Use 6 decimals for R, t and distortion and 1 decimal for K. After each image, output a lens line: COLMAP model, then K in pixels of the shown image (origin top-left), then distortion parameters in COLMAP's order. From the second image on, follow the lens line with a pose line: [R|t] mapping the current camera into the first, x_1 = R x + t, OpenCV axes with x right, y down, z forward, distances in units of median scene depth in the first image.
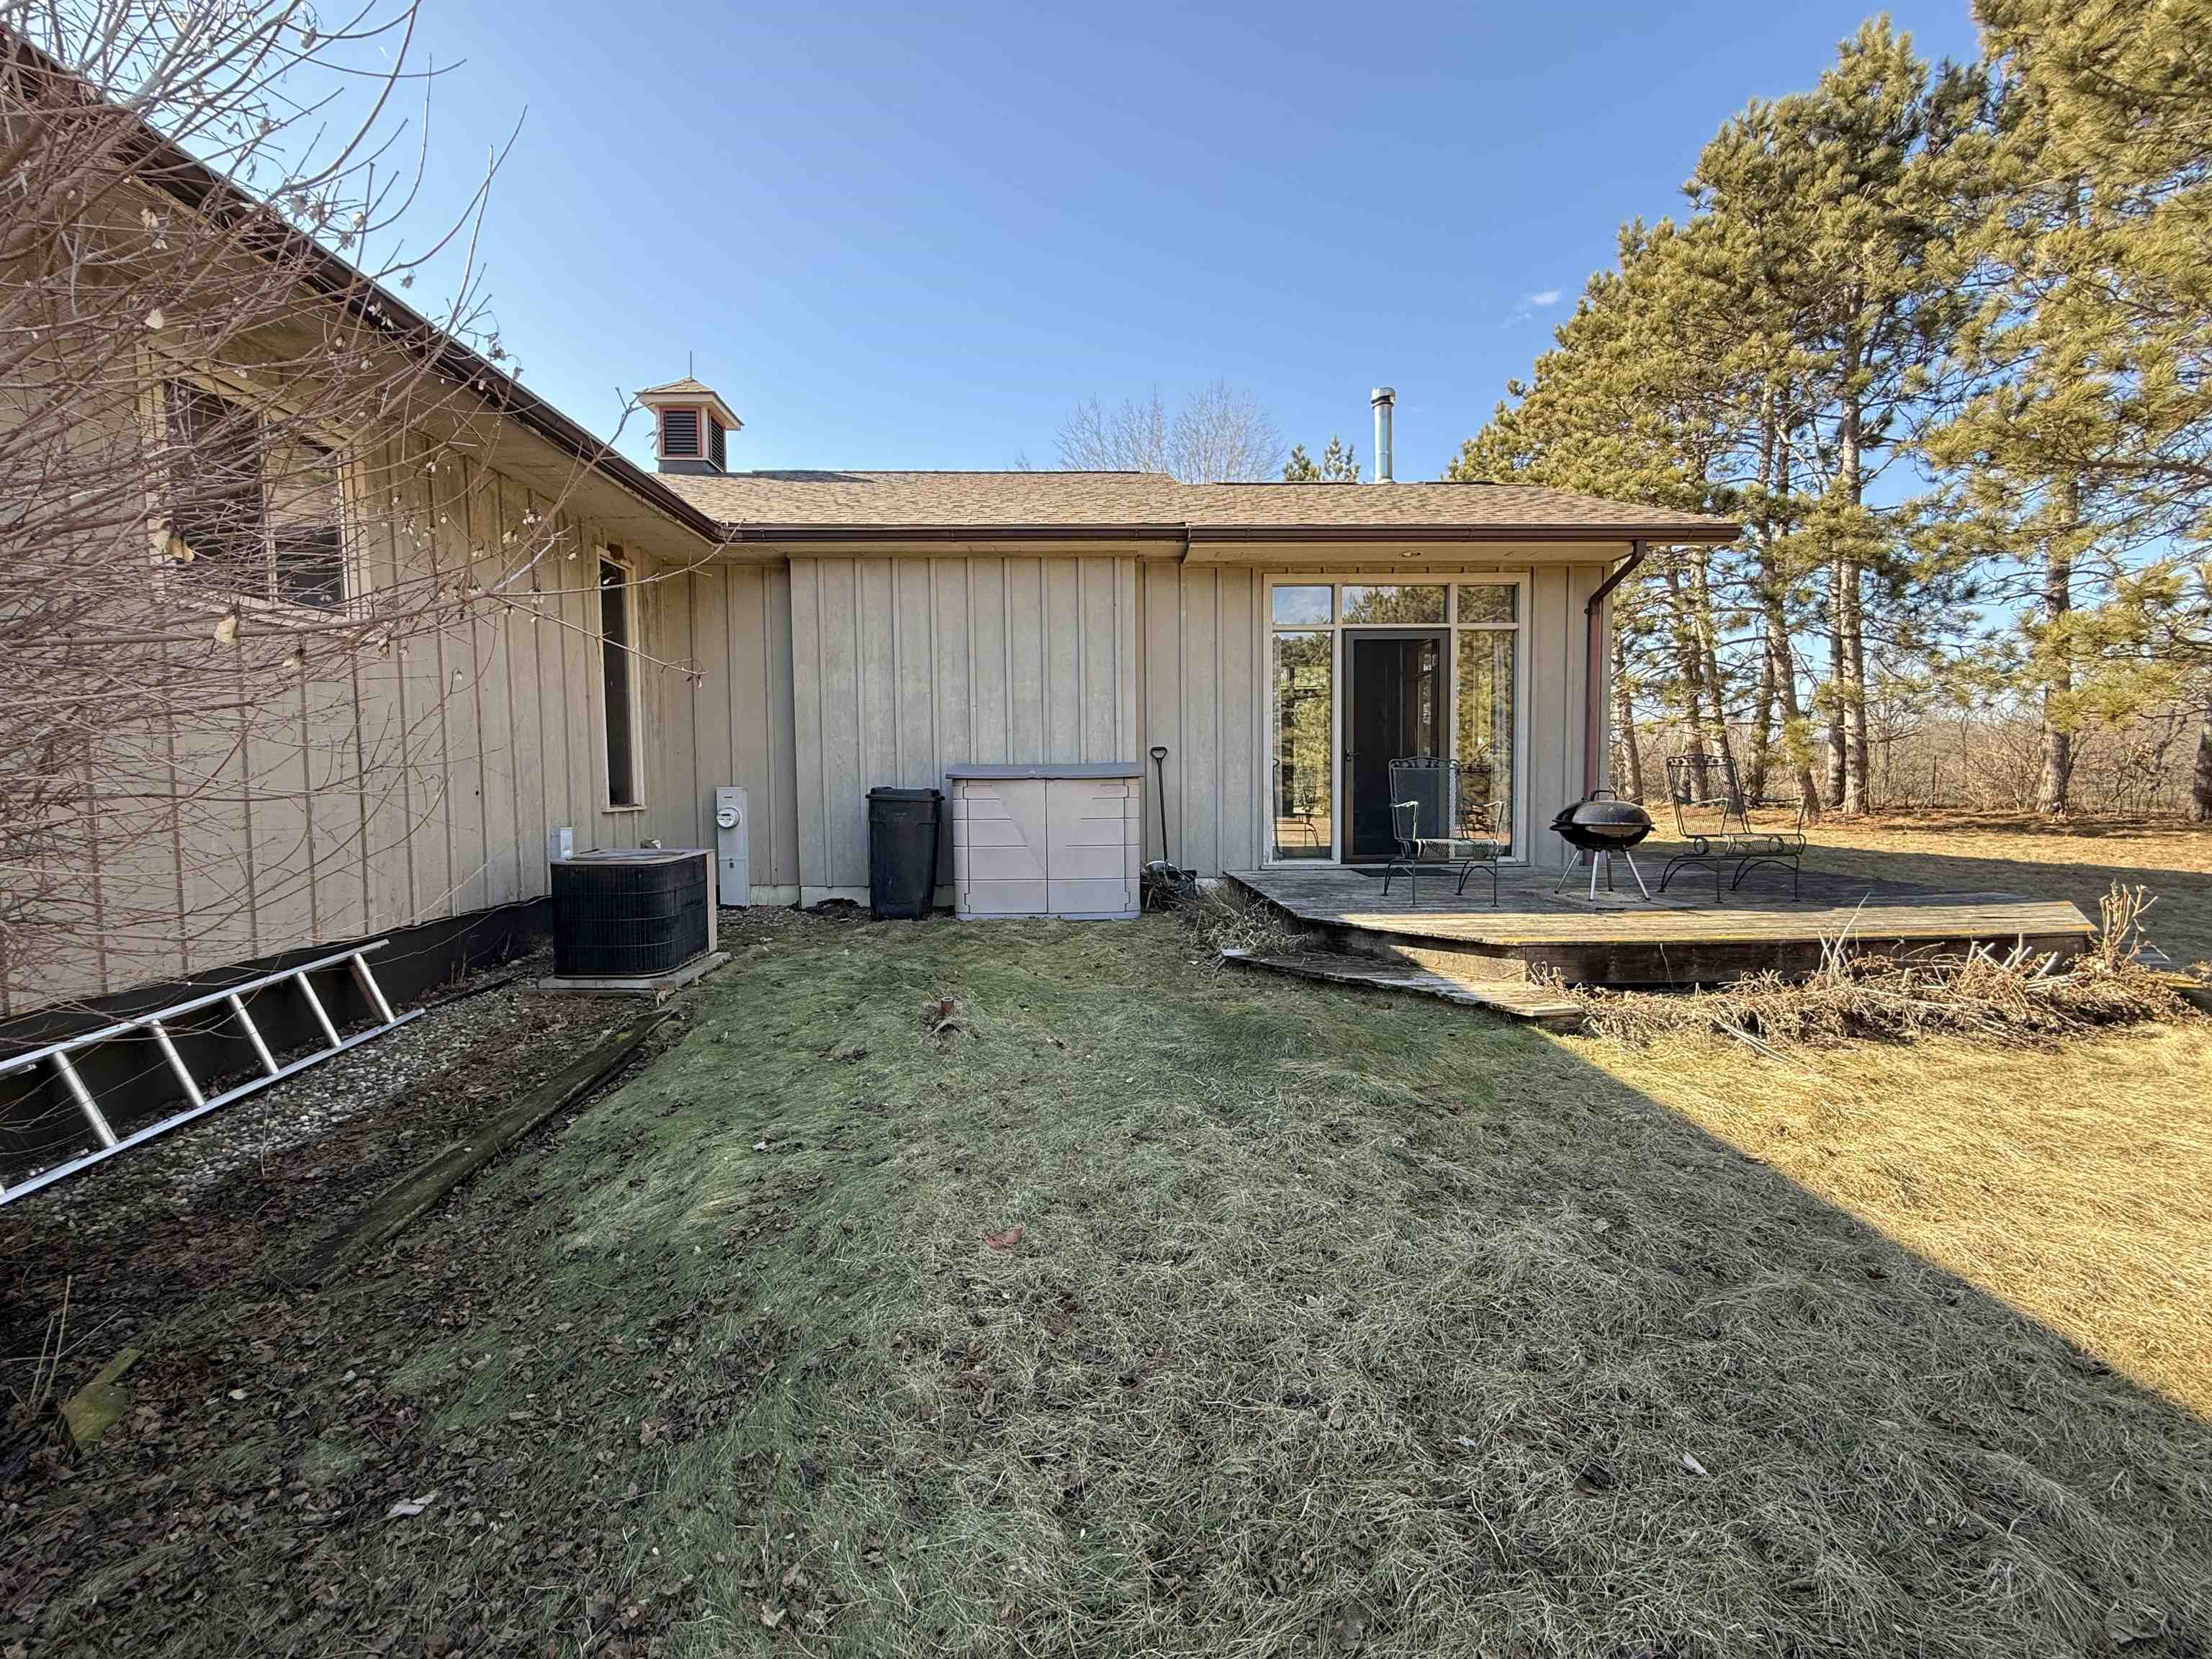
lens RADIAL K [[871.4, 0, 1106.0], [0, 871.4, 829.5], [0, 0, 1]] dist [-0.001912, 0.000054]
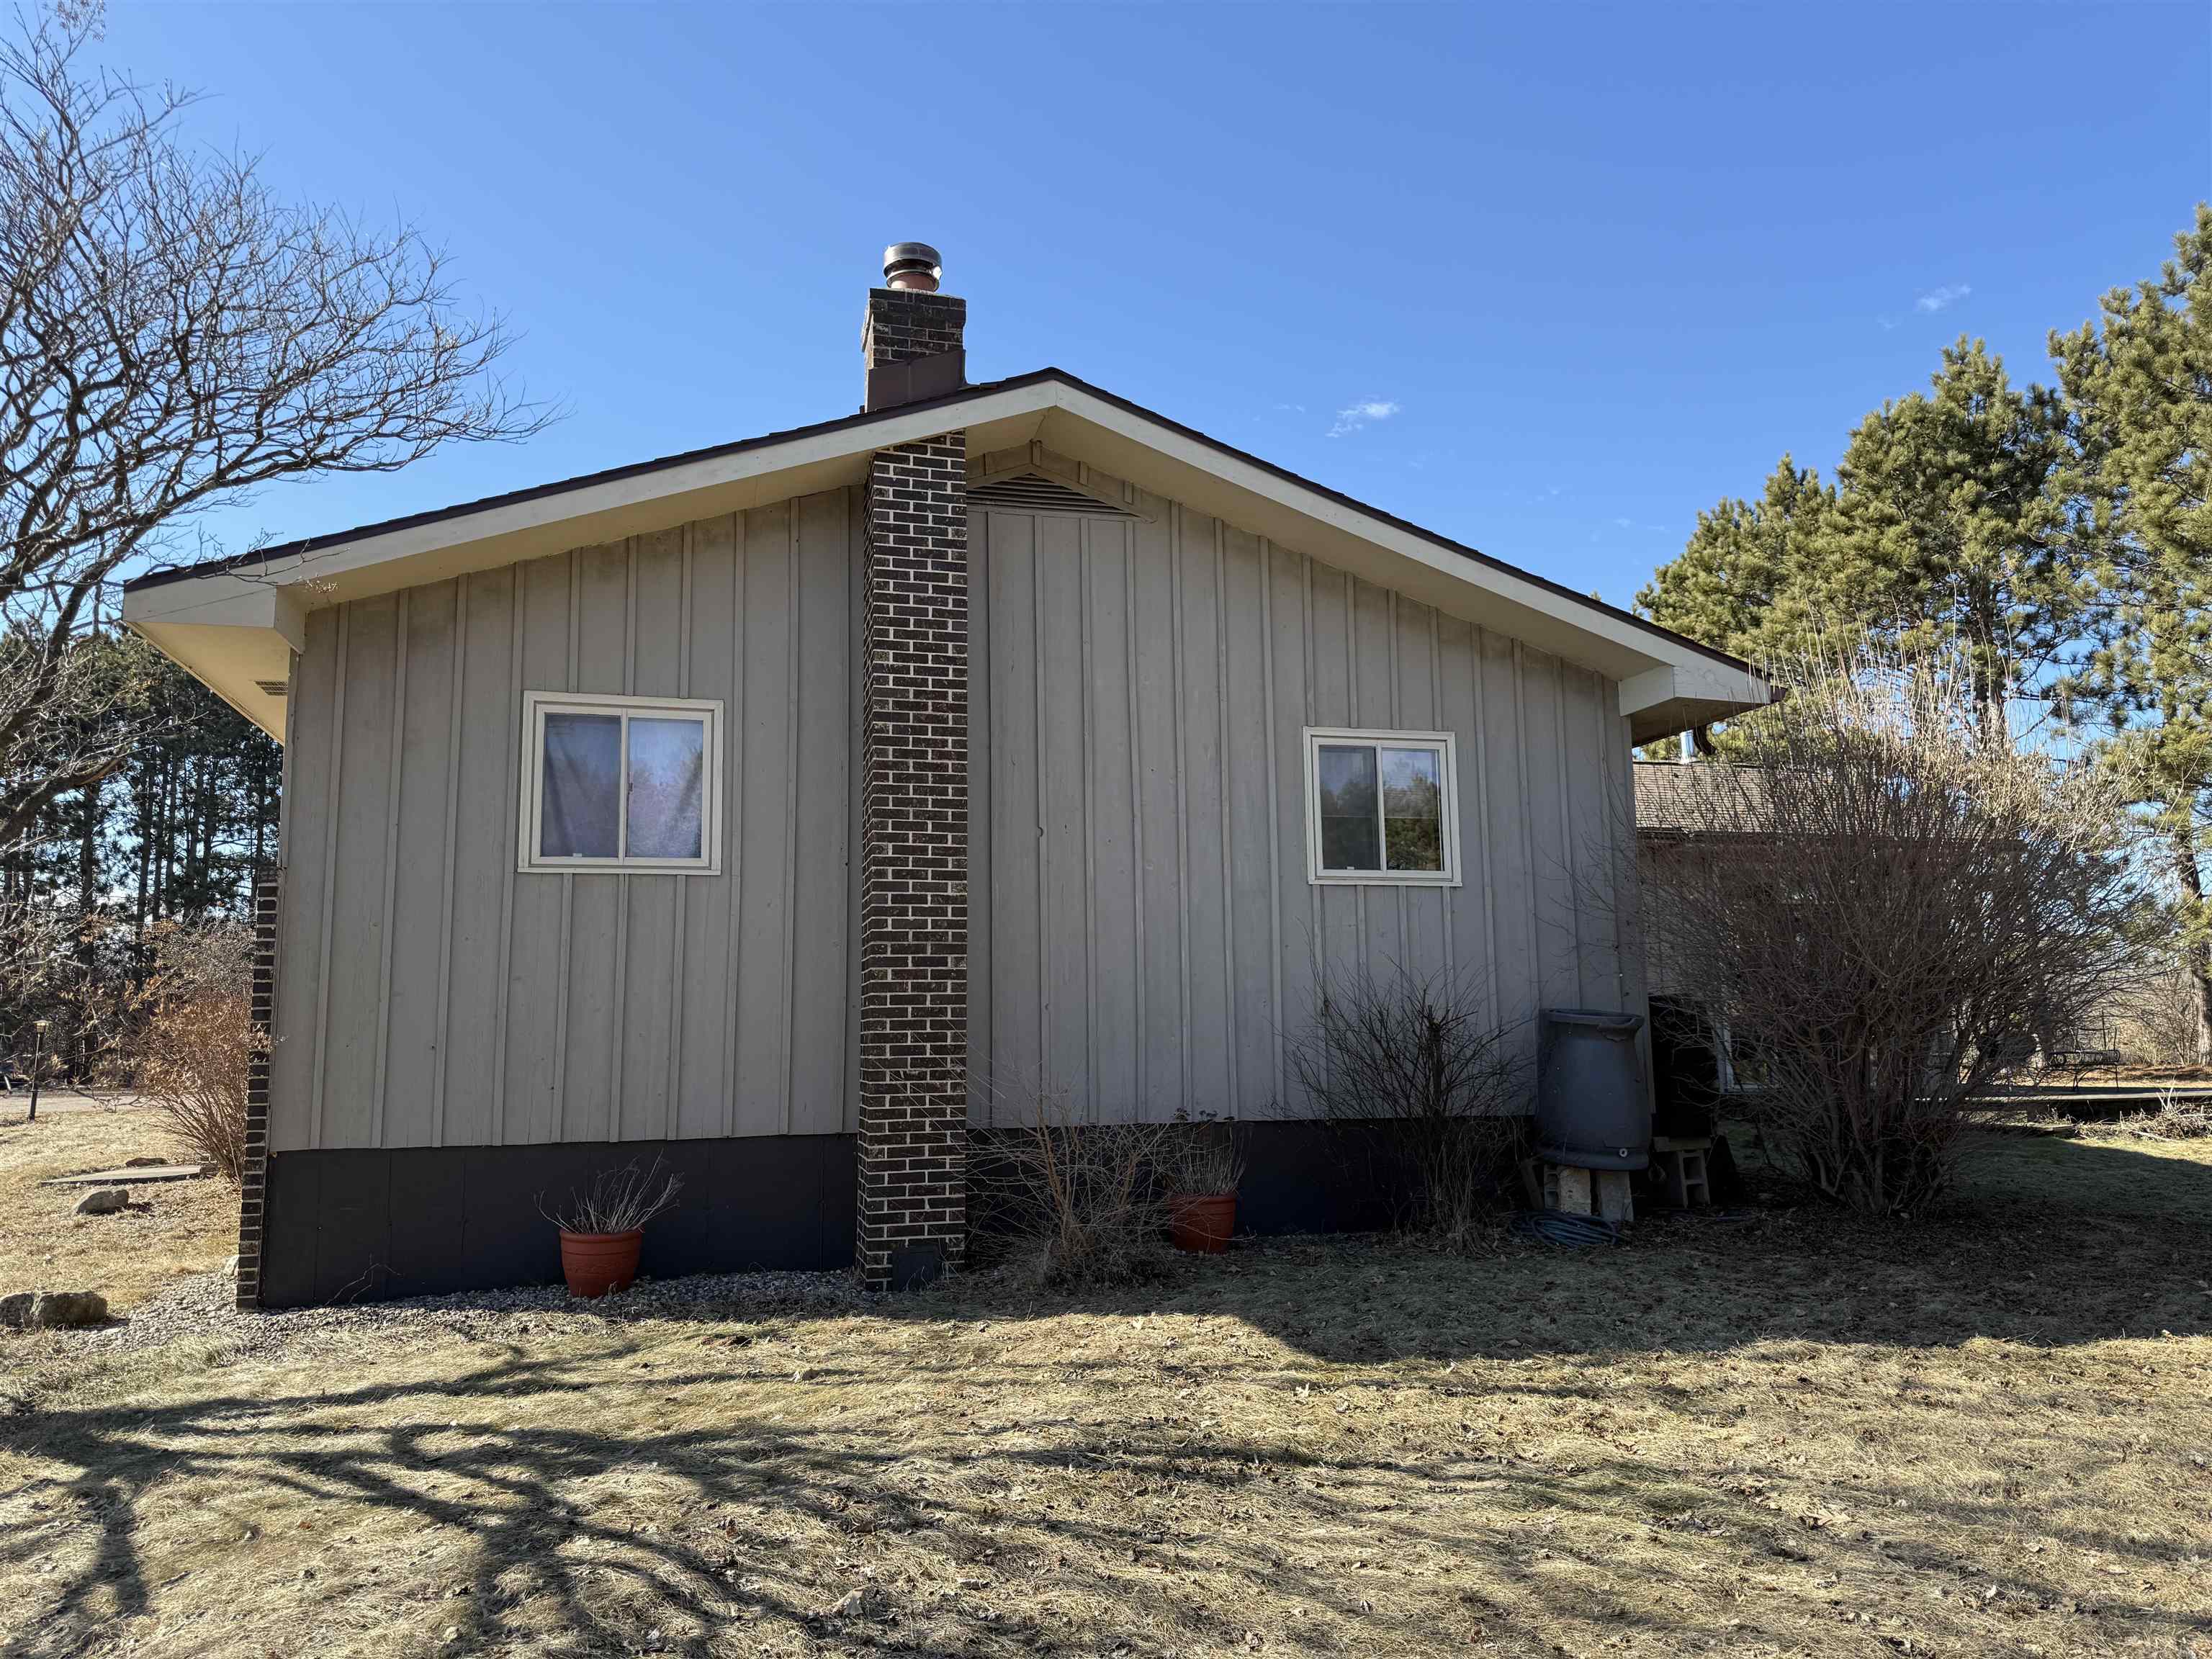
lens RADIAL K [[1528.6, 0, 1106.0], [0, 1528.6, 829.5], [0, 0, 1]] dist [0.118392, -0.164044]
pose [[0.972574, 0.036427, 0.229724, -0.669544], [0.011090, 0.979275, -0.202231, 0.067239], [-0.232330, 0.199232, 0.952013, -0.549427]]
